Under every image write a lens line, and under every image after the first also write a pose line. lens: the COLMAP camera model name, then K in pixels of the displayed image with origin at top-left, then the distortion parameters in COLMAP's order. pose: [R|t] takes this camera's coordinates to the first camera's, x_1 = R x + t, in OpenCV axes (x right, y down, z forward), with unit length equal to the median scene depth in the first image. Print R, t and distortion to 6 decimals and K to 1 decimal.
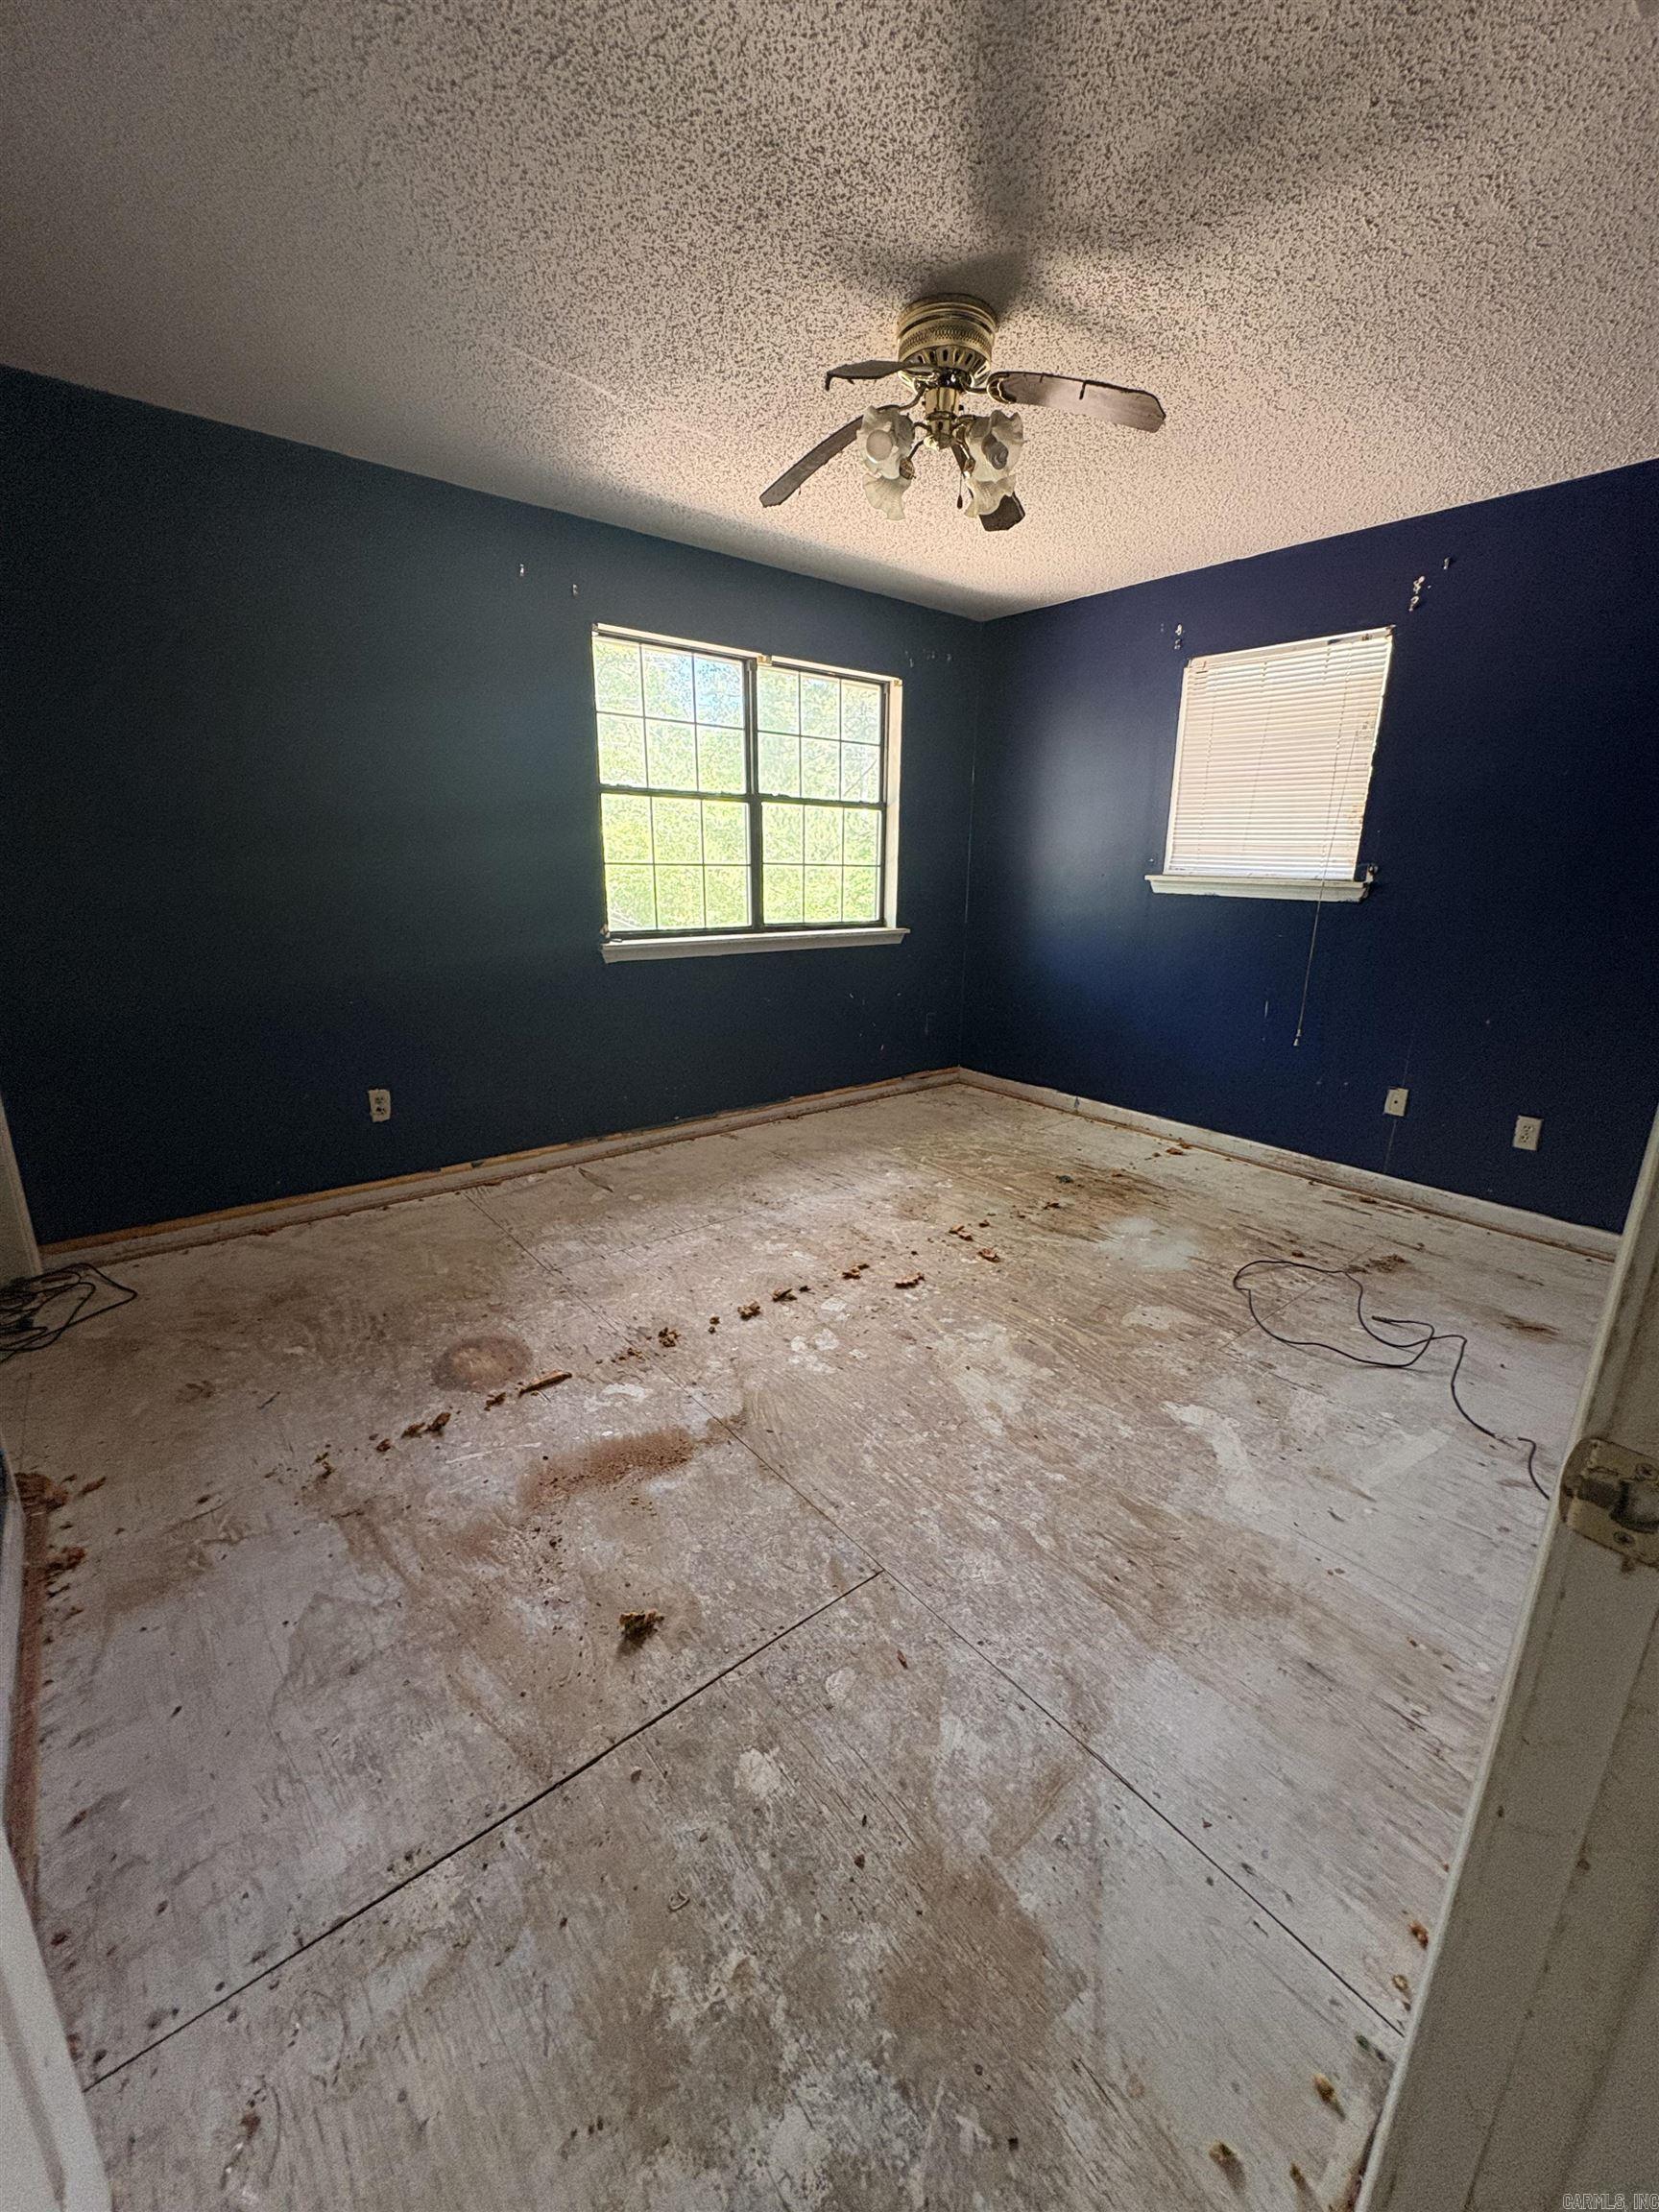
lens RADIAL K [[883.7, 0, 829.5], [0, 883.7, 1106.0], [0, 0, 1]] dist [0.000576, -0.000591]
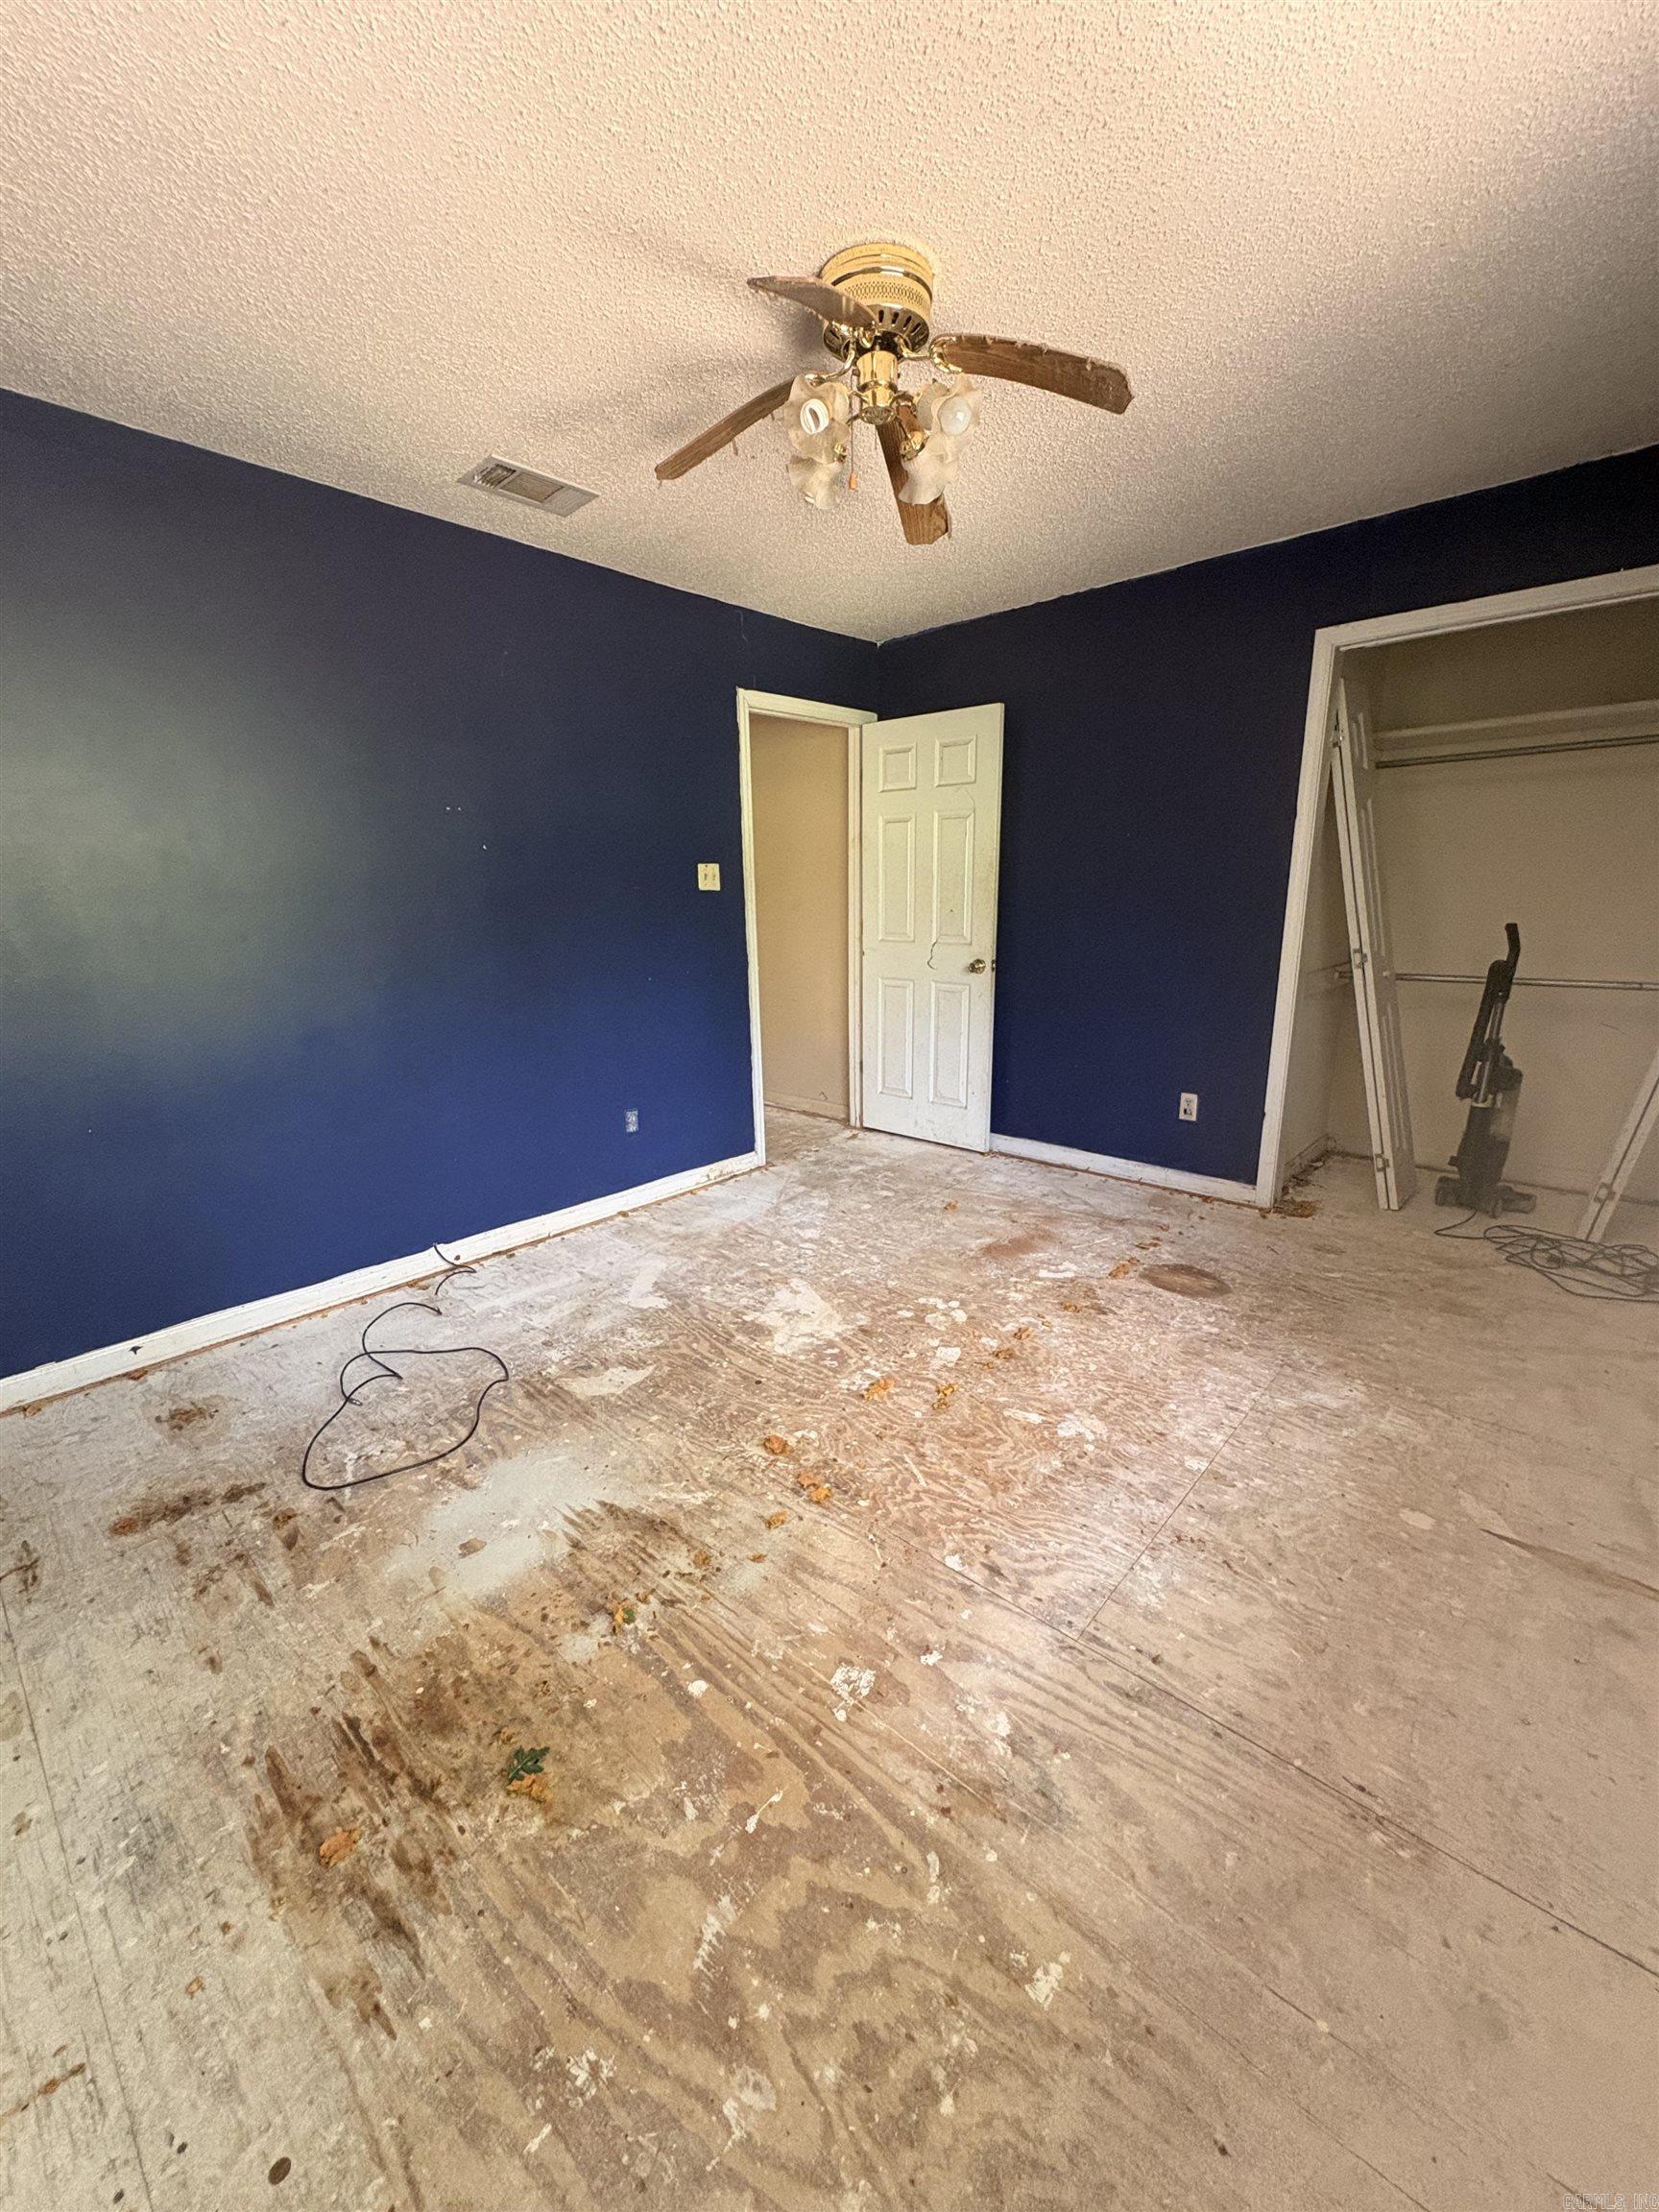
lens RADIAL K [[883.7, 0, 829.5], [0, 883.7, 1106.0], [0, 0, 1]] dist [0.000576, -0.000591]
pose [[-0.989358, 0.035285, -0.141161, 0.257534], [-0.036786, 0.877979, 0.477283, -0.462394], [0.140778, 0.477396, -0.867338, 1.672829]]
